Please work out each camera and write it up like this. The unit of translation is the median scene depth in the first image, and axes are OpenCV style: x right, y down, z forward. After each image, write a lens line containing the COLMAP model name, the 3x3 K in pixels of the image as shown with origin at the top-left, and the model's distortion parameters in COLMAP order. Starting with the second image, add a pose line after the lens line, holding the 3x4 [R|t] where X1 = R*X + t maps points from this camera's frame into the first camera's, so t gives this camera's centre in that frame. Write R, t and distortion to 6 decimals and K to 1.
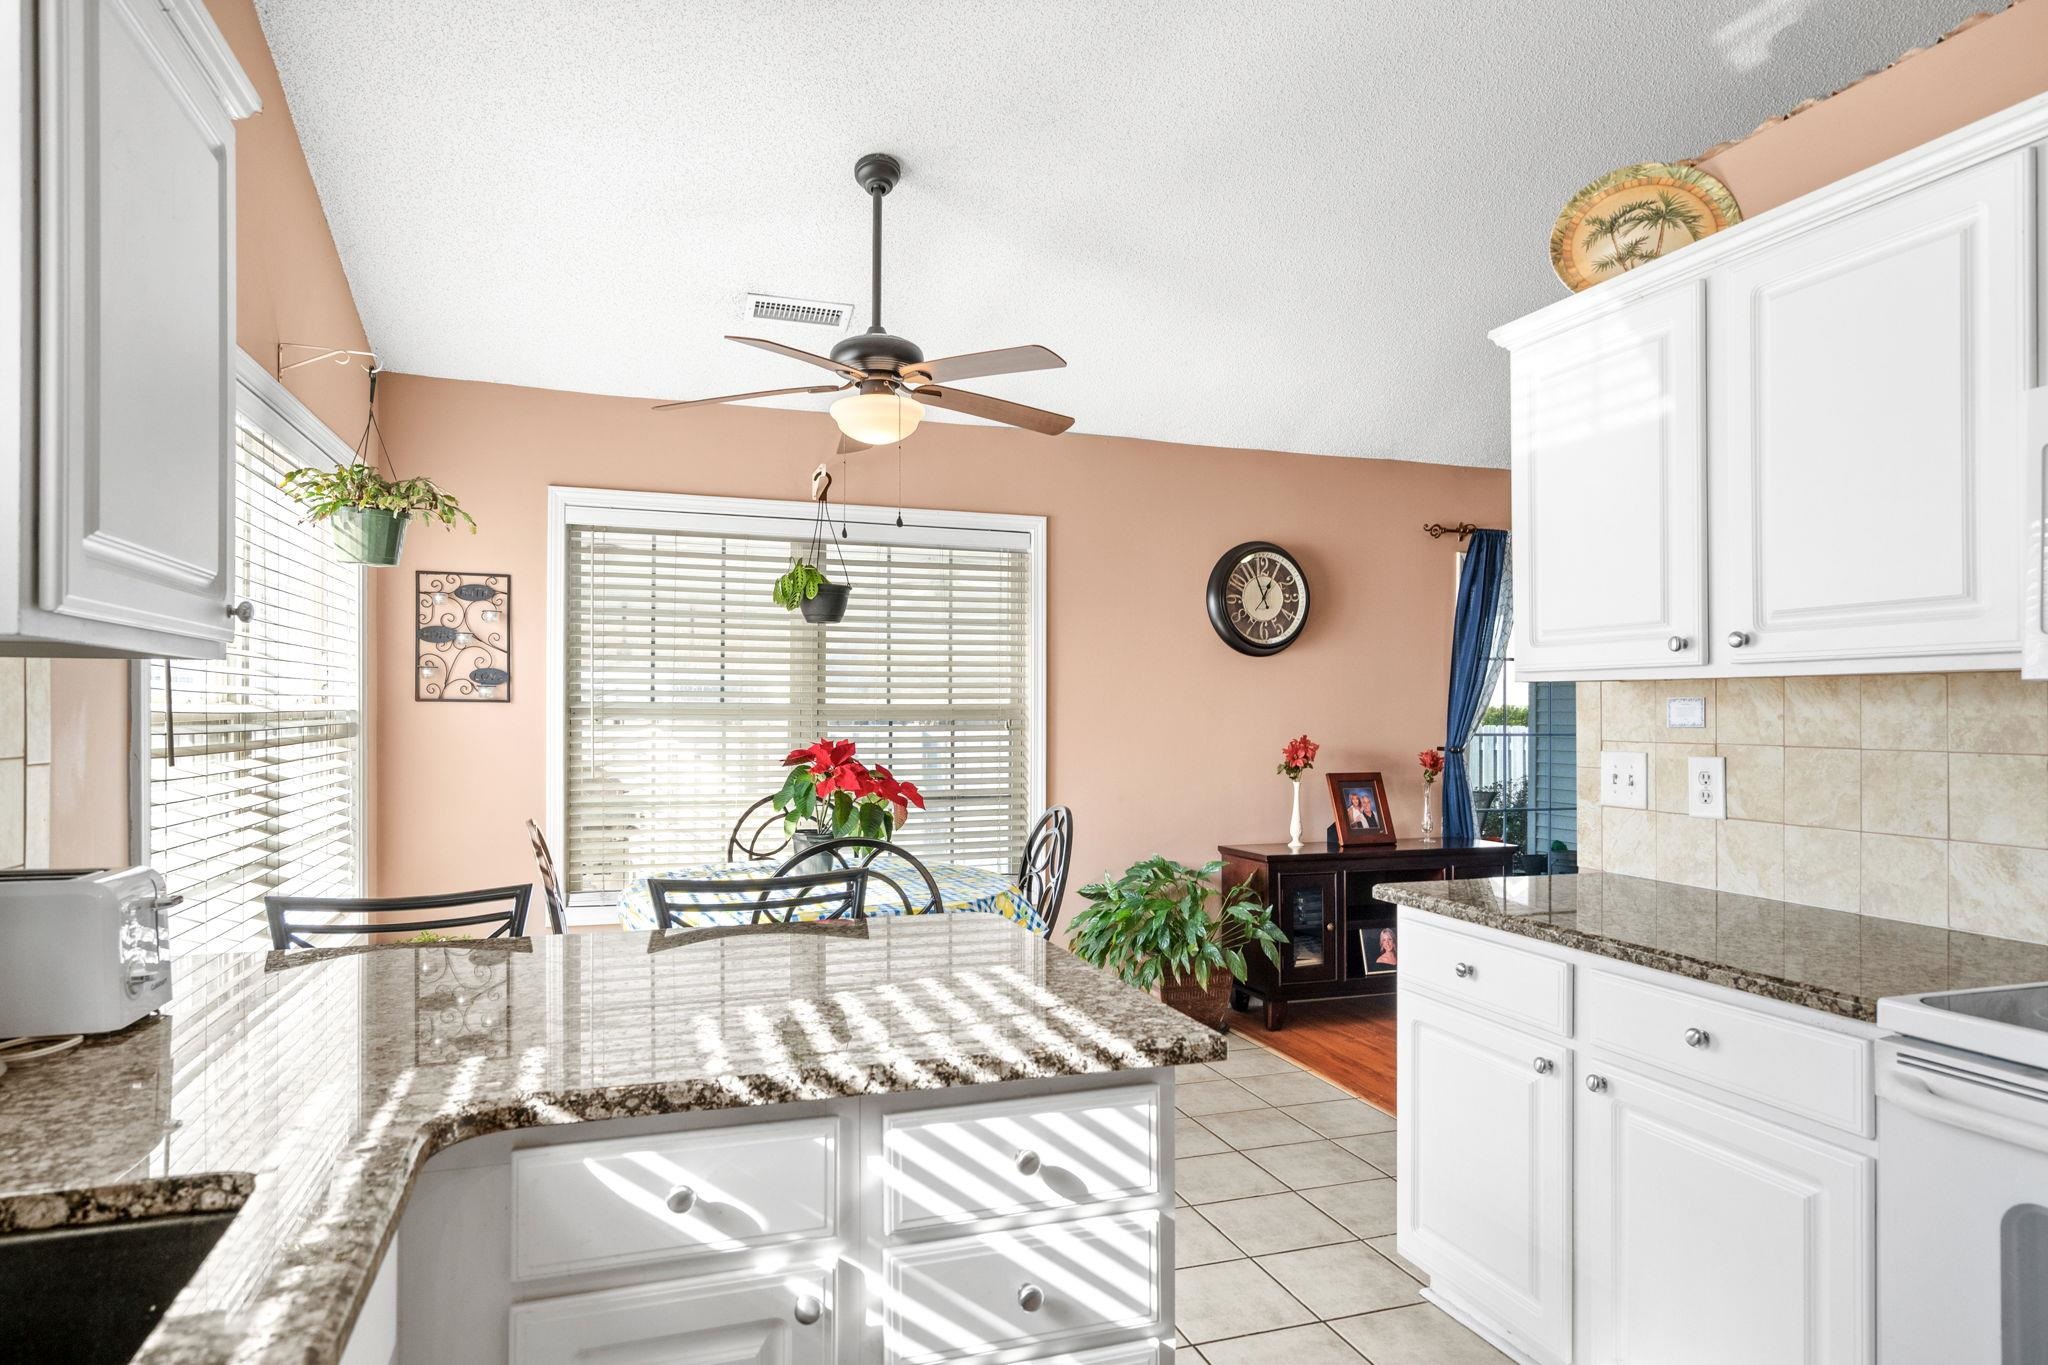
lens RADIAL K [[1192.2, 0, 1025.1], [0, 1192.2, 704.3], [0, 0, 1]] dist [-0.006876, -0.003291]
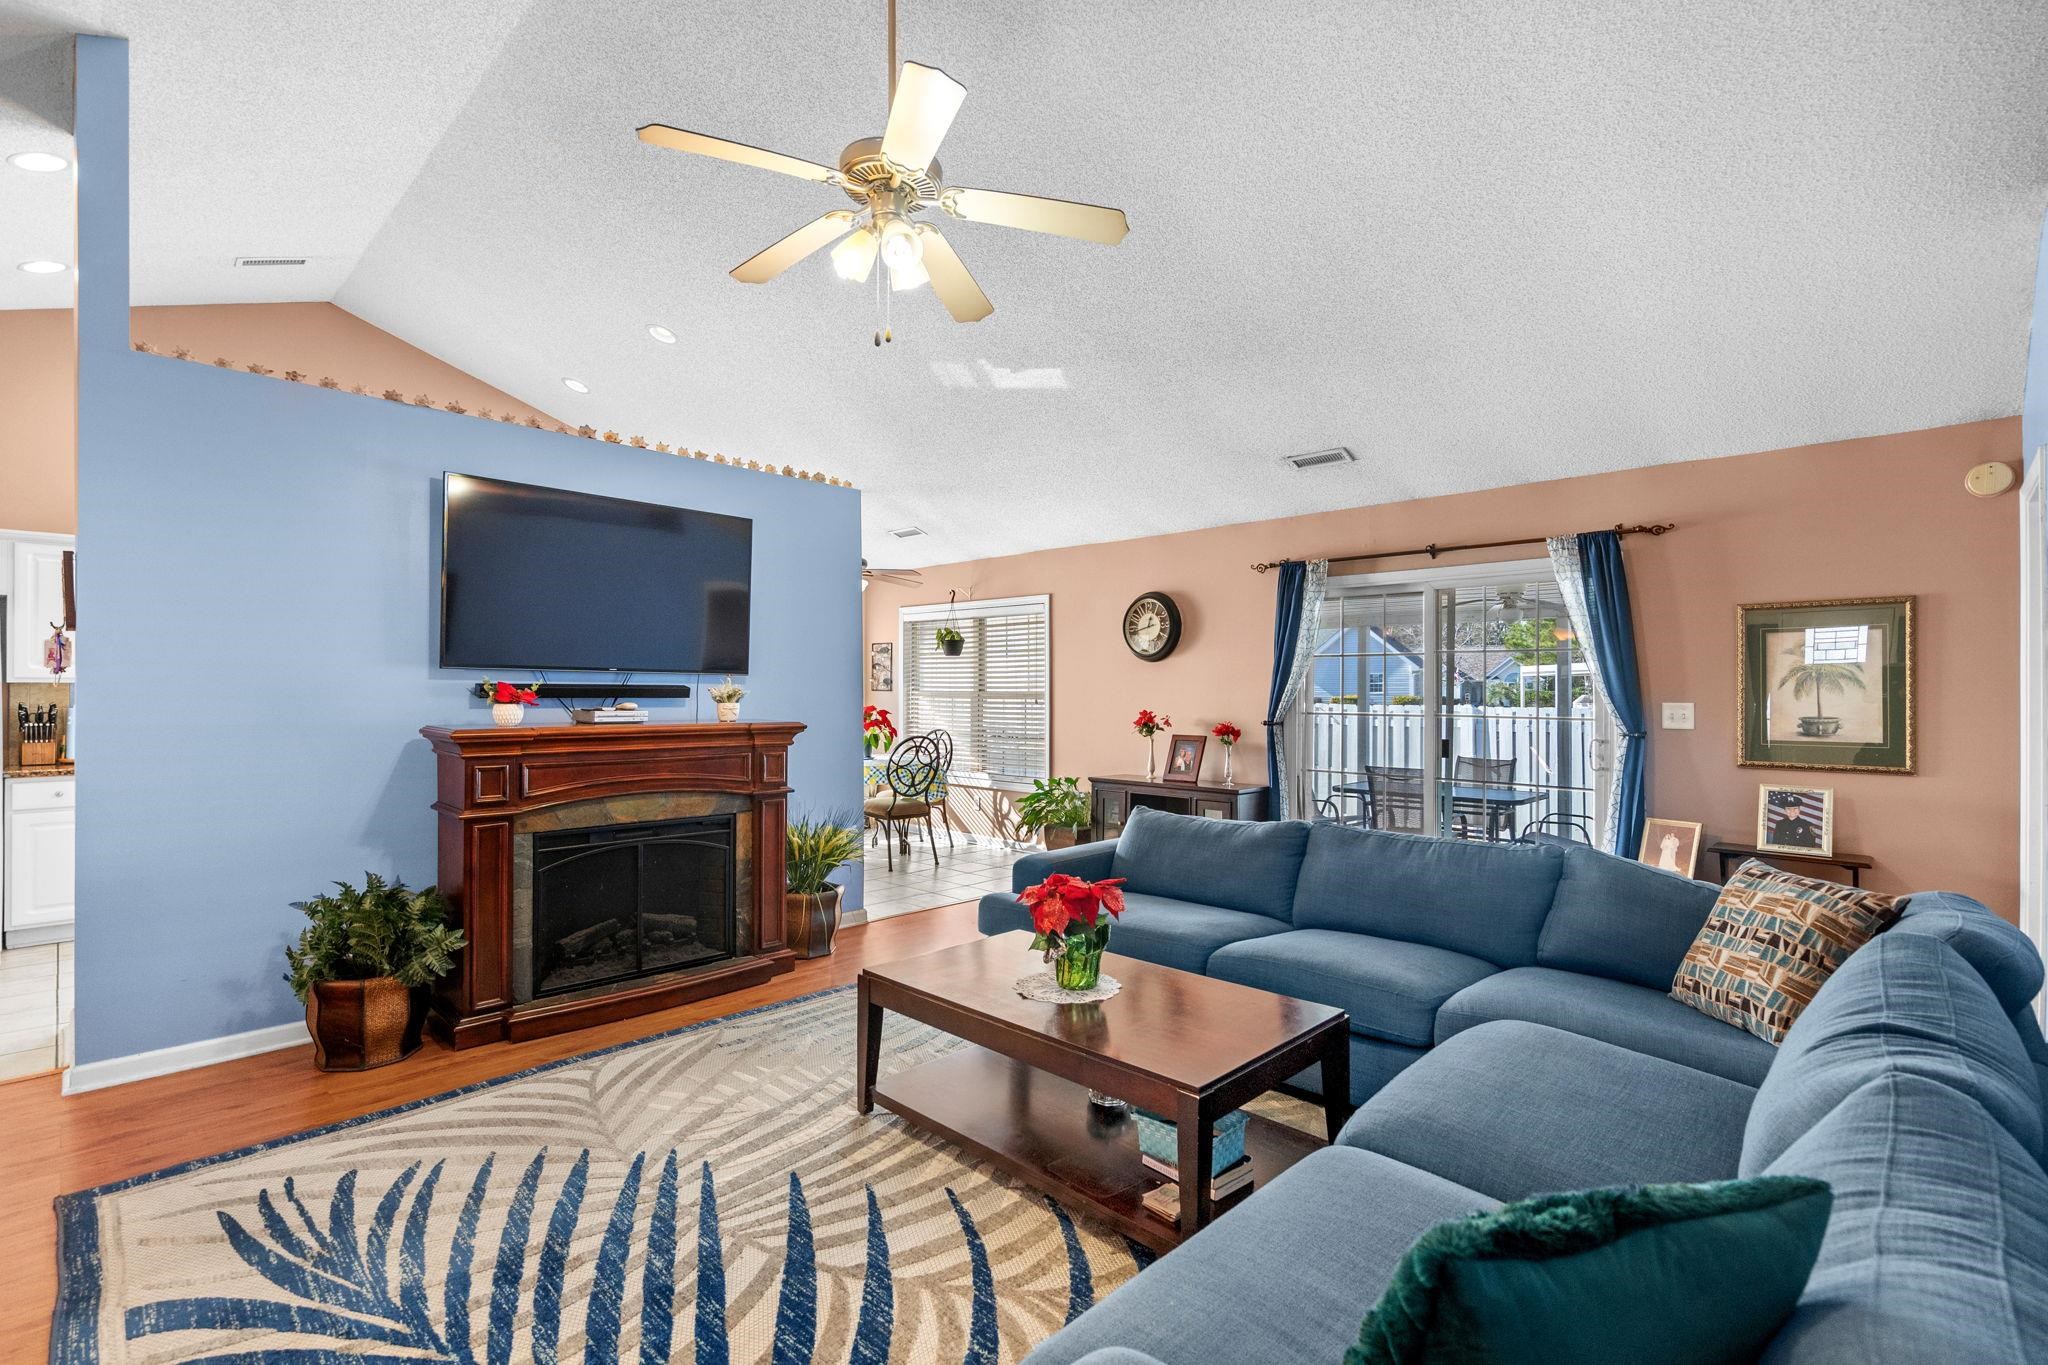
lens RADIAL K [[934.5, 0, 1024.0], [0, 934.5, 682.5], [0, 0, 1]] dist [0.001665, 0.000046]
pose [[0.438994, -0.009925, -0.898435, 1.963686], [0.005426, 0.999950, -0.008395, -0.002321], [0.898474, -0.001190, 0.439026, 0.435371]]
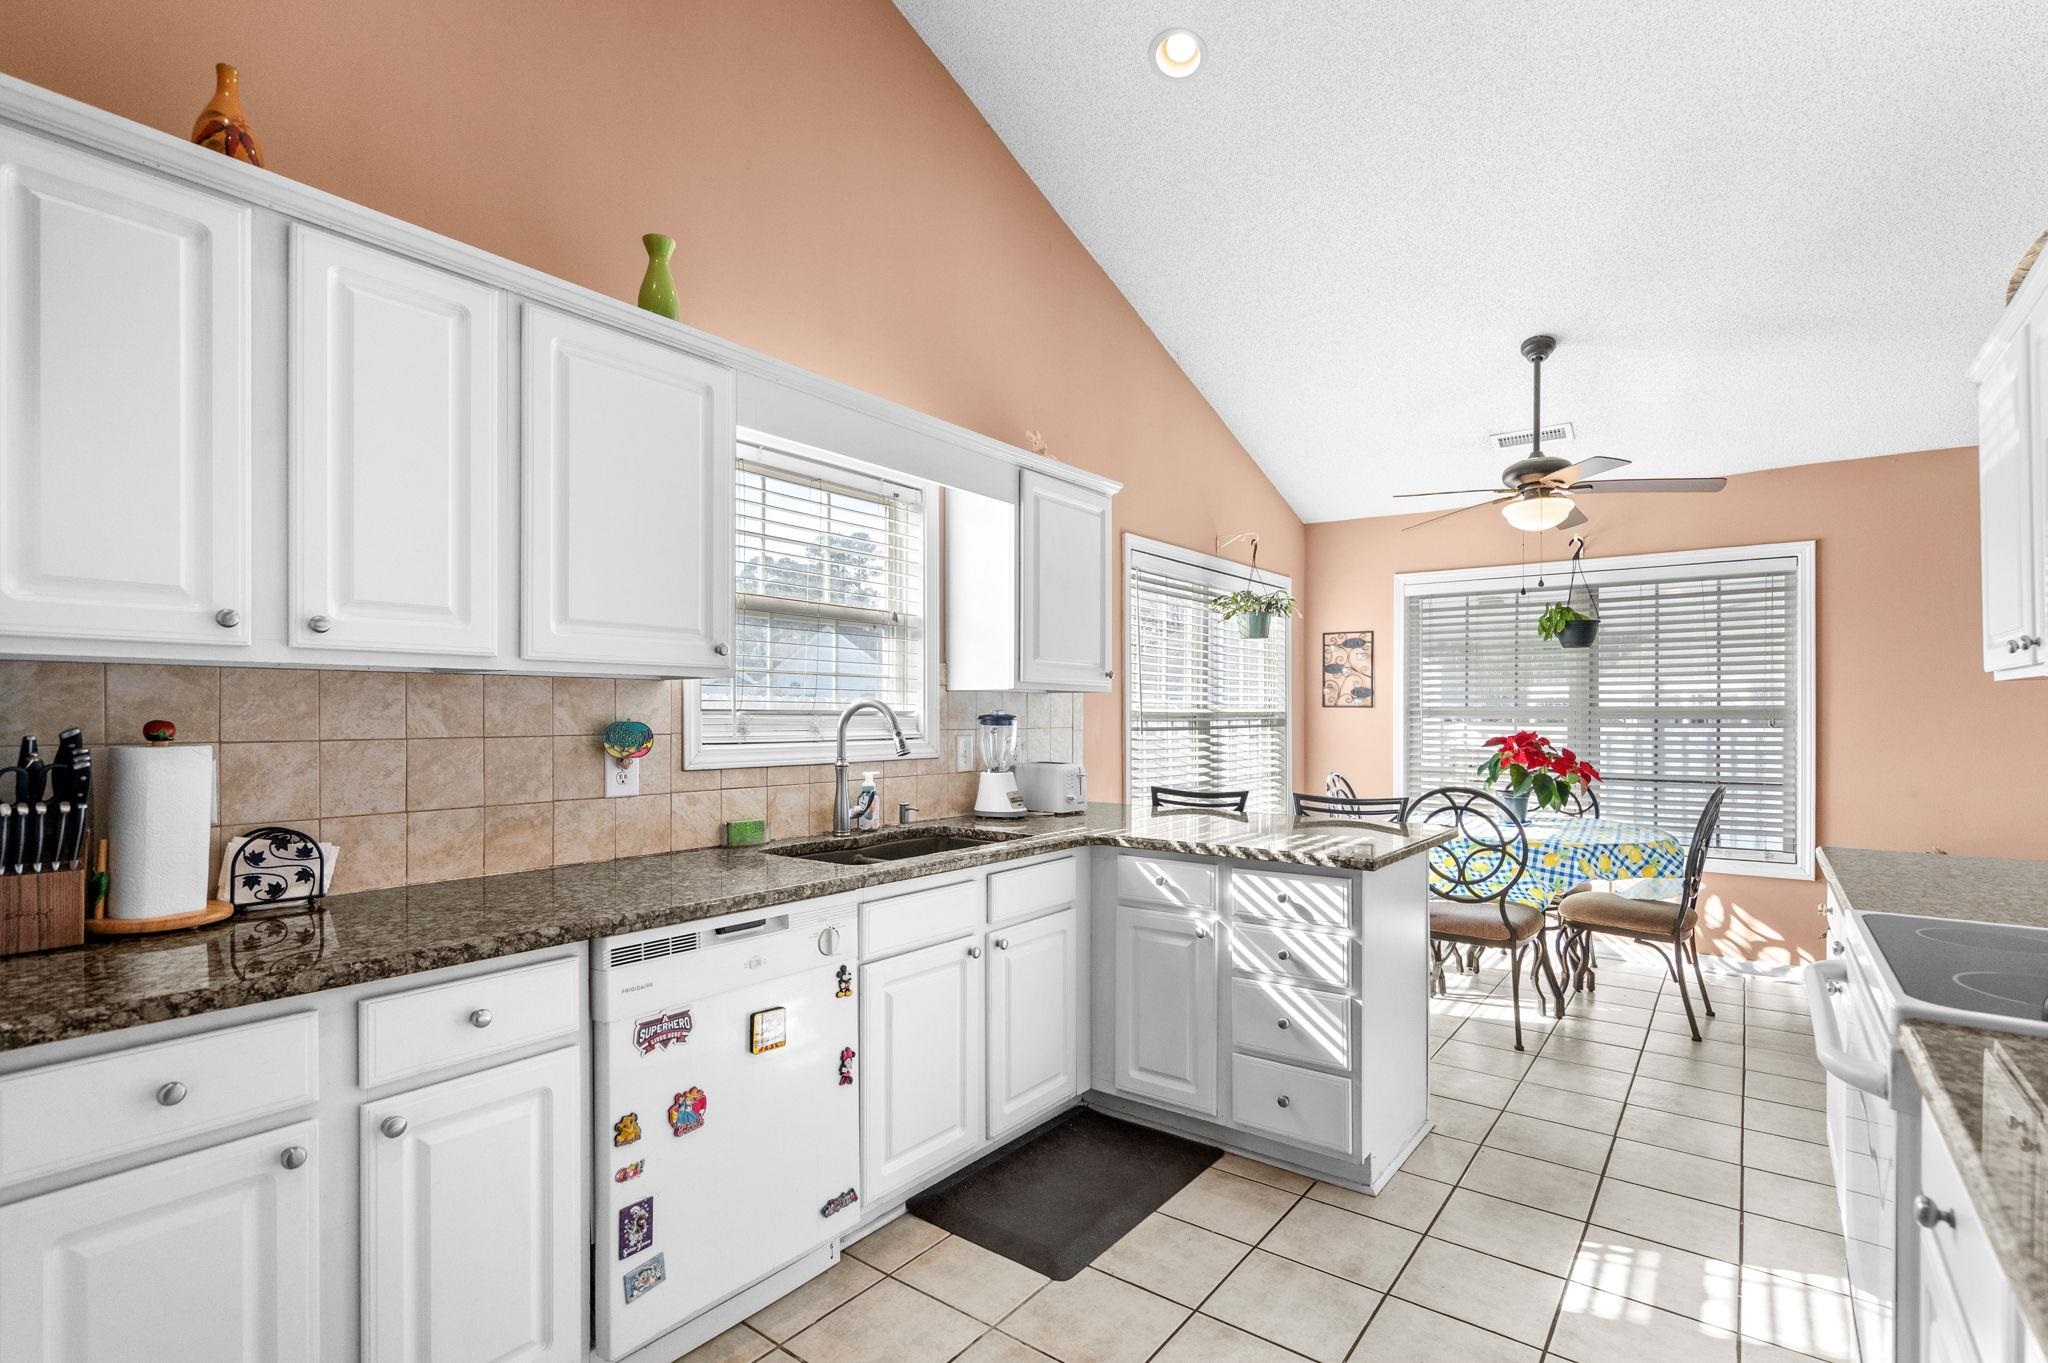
lens RADIAL K [[965.7, 0, 1027.9], [0, 965.7, 698.6], [0, 0, 1]] dist [0.002945, -0.000407]
pose [[0.562012, -0.015188, -0.826990, 0.517950], [0.005738, 0.999879, -0.014463, 0.003485], [0.827109, 0.003383, 0.562031, -0.202045]]
